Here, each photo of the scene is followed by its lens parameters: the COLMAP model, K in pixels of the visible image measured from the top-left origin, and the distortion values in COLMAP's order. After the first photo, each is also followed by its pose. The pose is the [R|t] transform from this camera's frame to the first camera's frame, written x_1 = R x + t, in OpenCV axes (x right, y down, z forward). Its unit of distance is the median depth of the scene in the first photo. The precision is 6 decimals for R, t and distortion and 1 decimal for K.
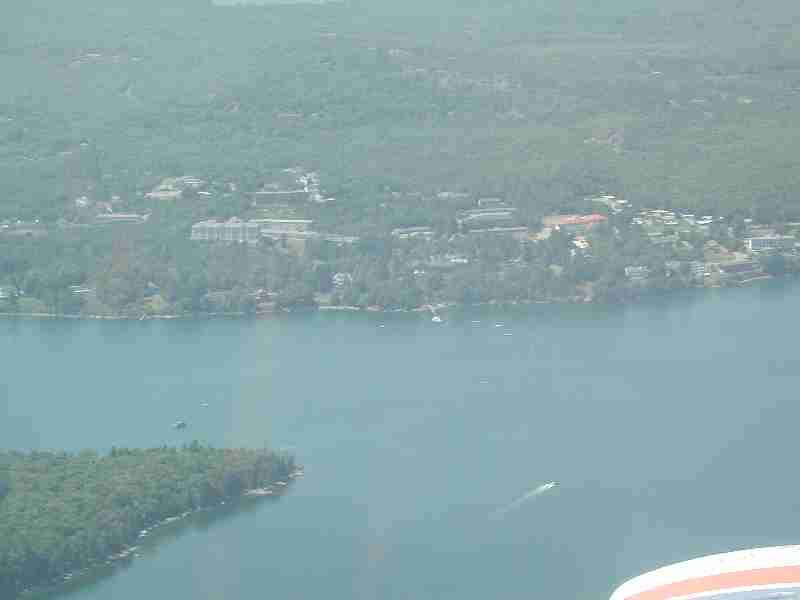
lens RADIAL K [[2631.5, 0, 400.0], [0, 2631.5, 300.0], [0, 0, 1]] dist [0.887058, -1.818694]
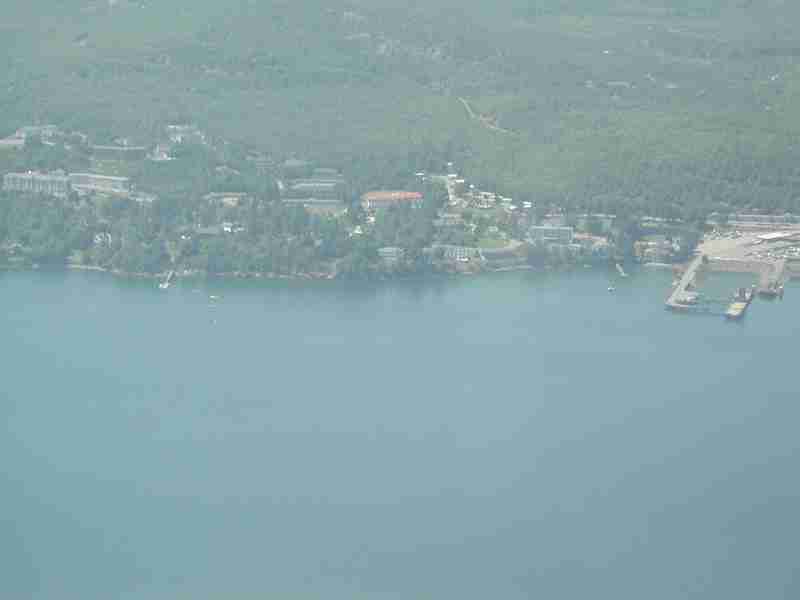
lens RADIAL K [[2631.5, 0, 400.0], [0, 2631.5, 300.0], [0, 0, 1]] dist [0.887058, -1.818694]
pose [[0.981975, 0.070928, -0.175197, 0.261263], [-0.068140, 0.997436, 0.021882, -0.014358], [0.176300, -0.009549, 0.984290, 0.039216]]
